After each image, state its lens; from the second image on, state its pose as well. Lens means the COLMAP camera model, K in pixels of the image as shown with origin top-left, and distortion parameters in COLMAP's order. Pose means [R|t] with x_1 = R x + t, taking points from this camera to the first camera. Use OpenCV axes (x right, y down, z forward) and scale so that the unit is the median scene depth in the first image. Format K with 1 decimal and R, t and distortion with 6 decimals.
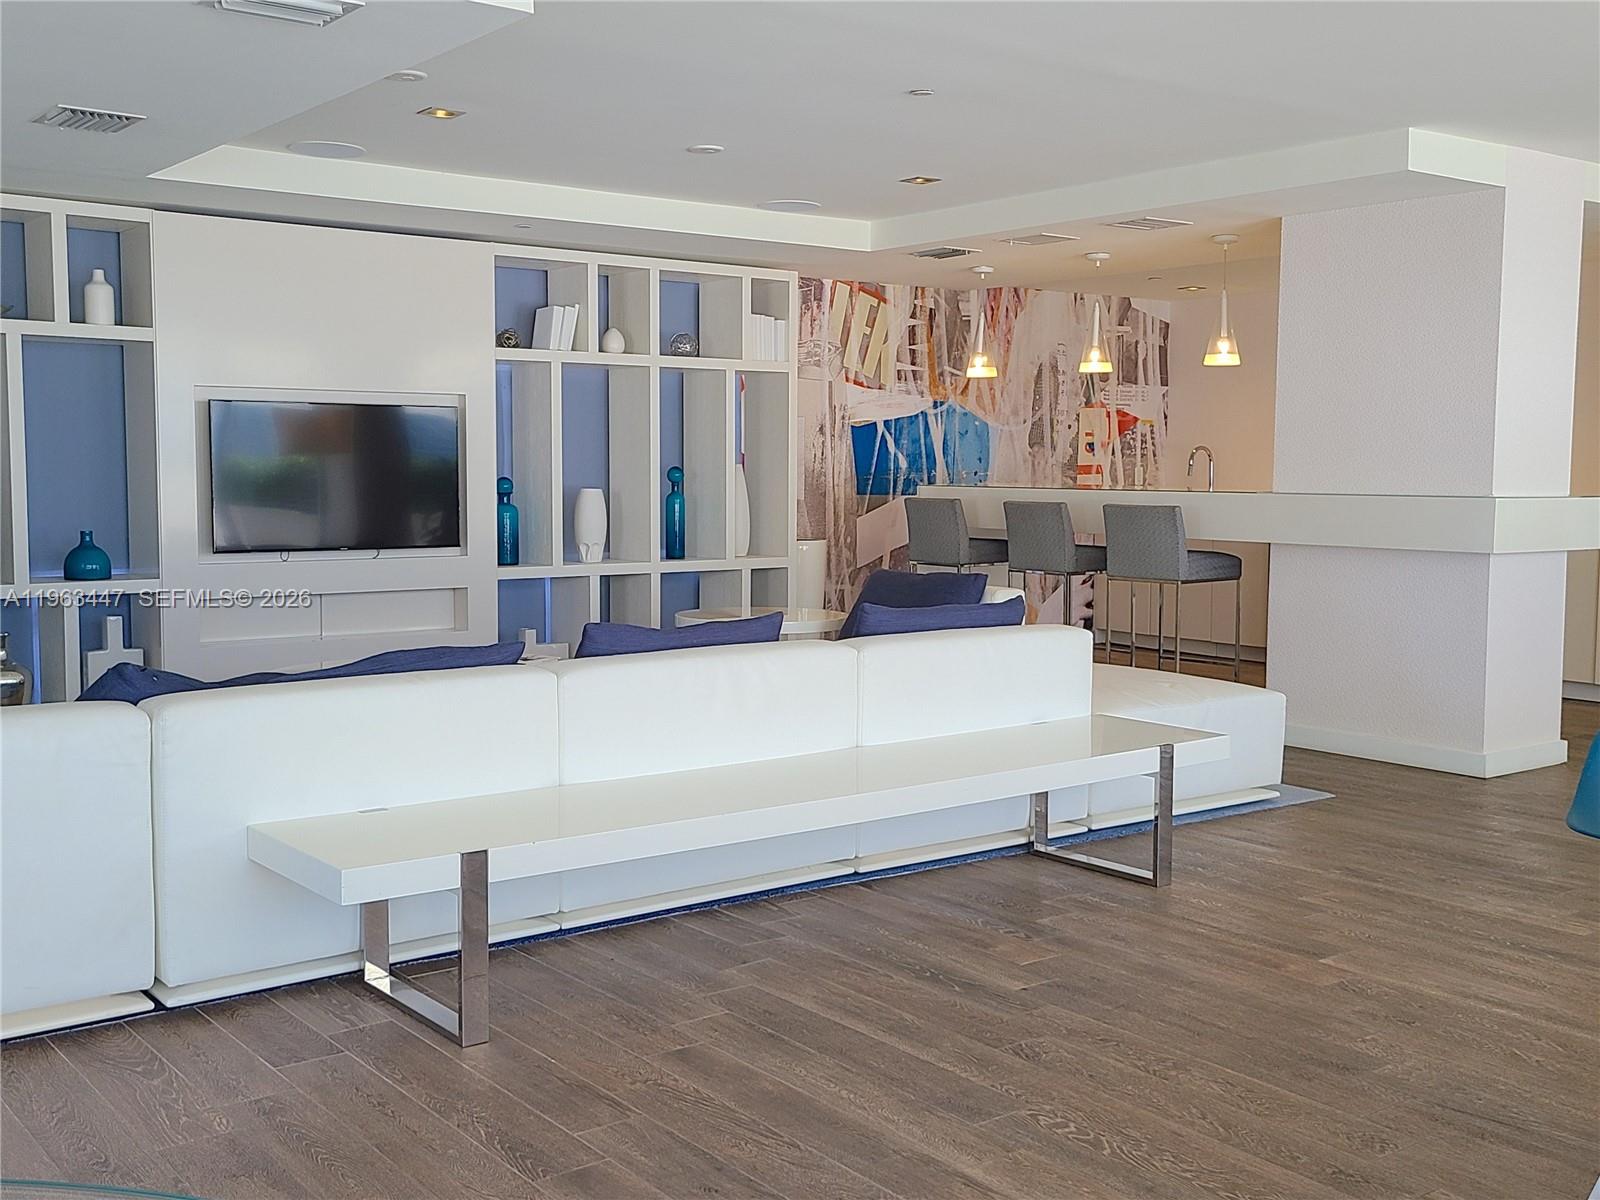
lens RADIAL K [[1680.6, 0, 800.0], [0, 1680.6, 600.0], [0, 0, 1]] dist [0.048052, 0.021171]
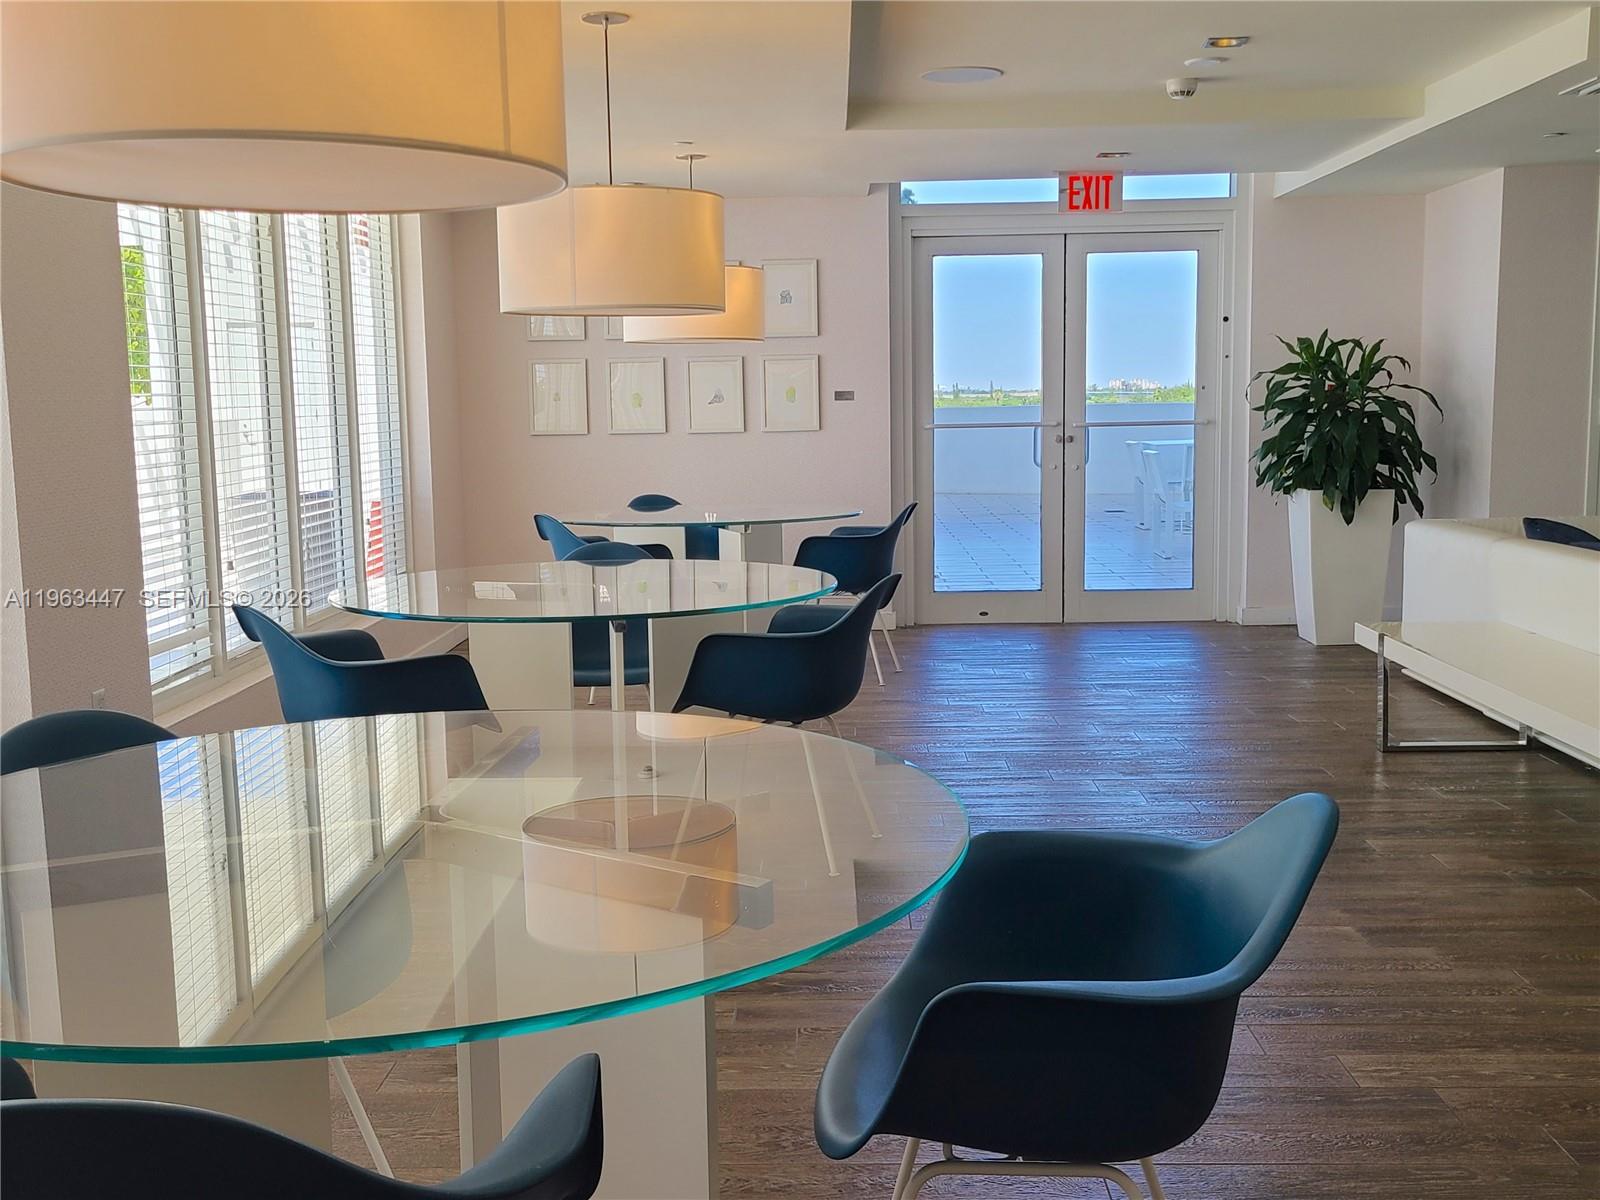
lens RADIAL K [[1680.6, 0, 800.0], [0, 1680.6, 600.0], [0, 0, 1]] dist [0.048052, 0.021171]
pose [[-0.616347, 0.105939, -0.780316, 0.720360], [-0.051248, 0.983413, 0.173991, -0.071497], [0.785805, 0.147228, -0.600694, 0.762221]]
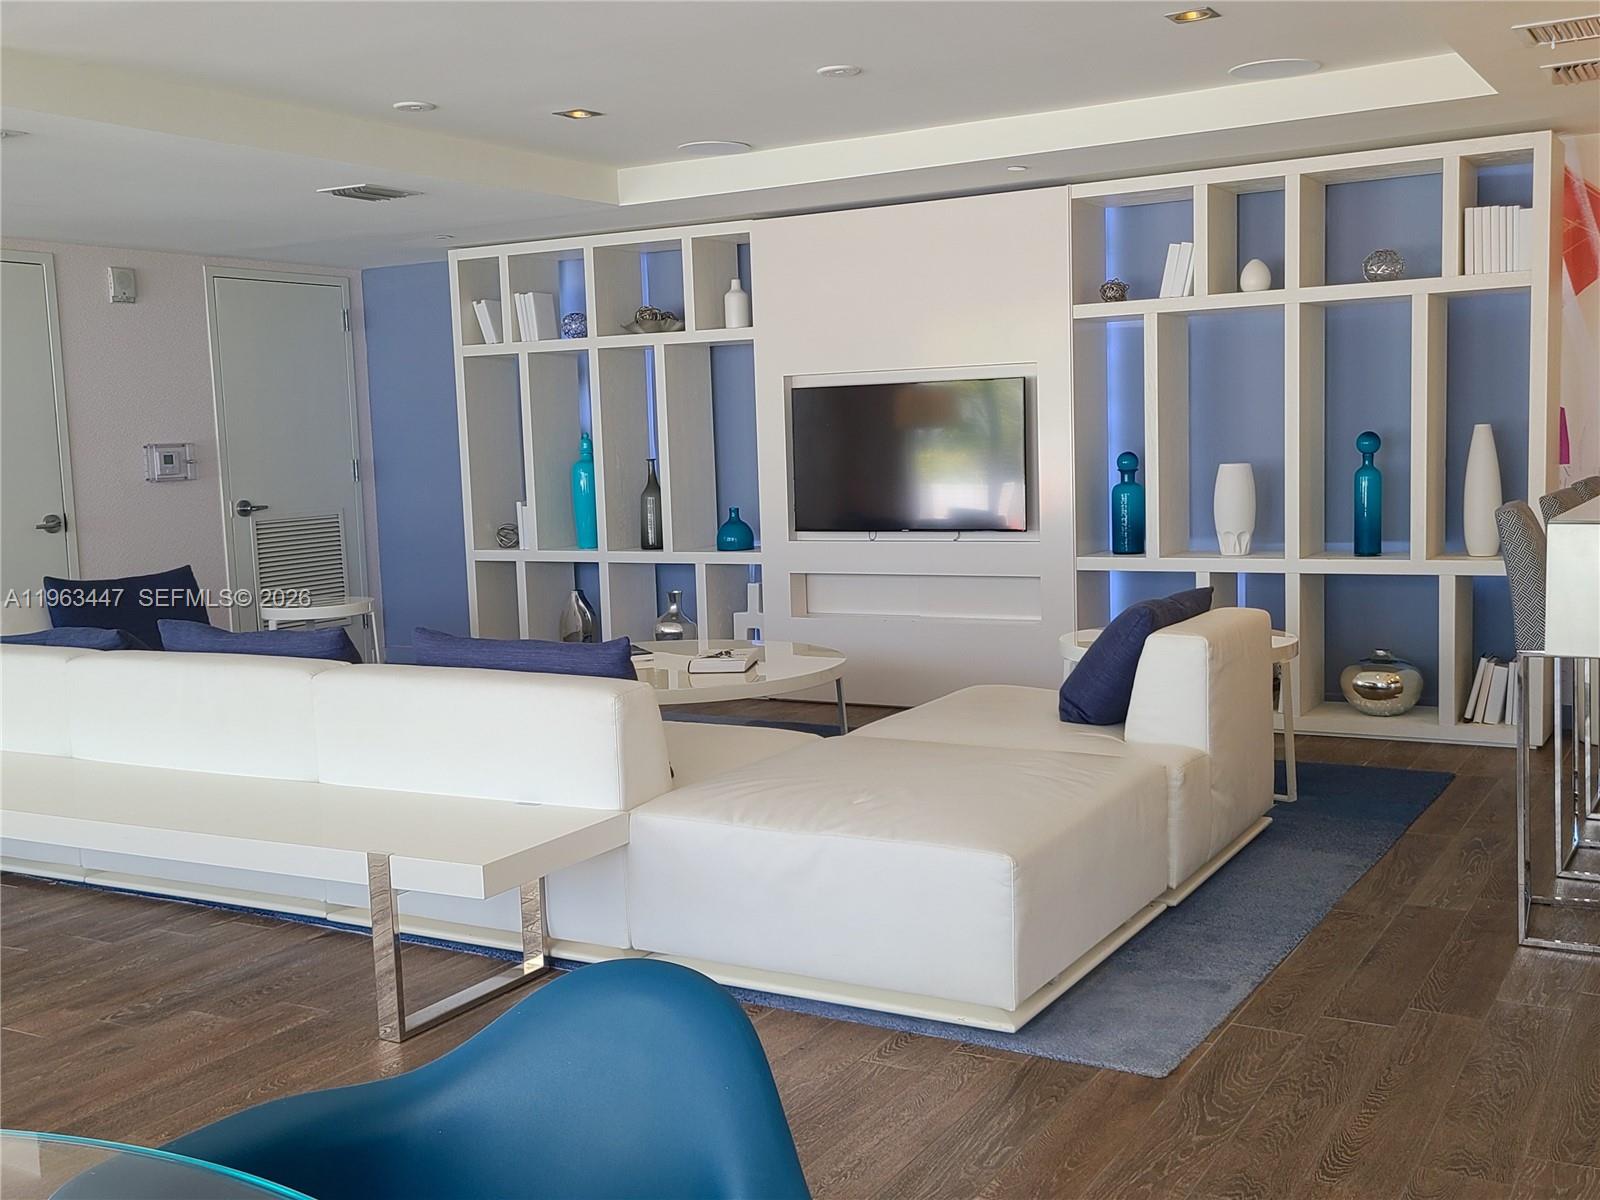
lens RADIAL K [[1680.6, 0, 800.0], [0, 1680.6, 600.0], [0, 0, 1]] dist [0.048052, 0.021171]
pose [[0.380348, 0.076689, -0.921658, 0.652732], [-0.042033, 0.996960, 0.065608, -0.054640], [0.923888, 0.013786, 0.382415, 0.601435]]
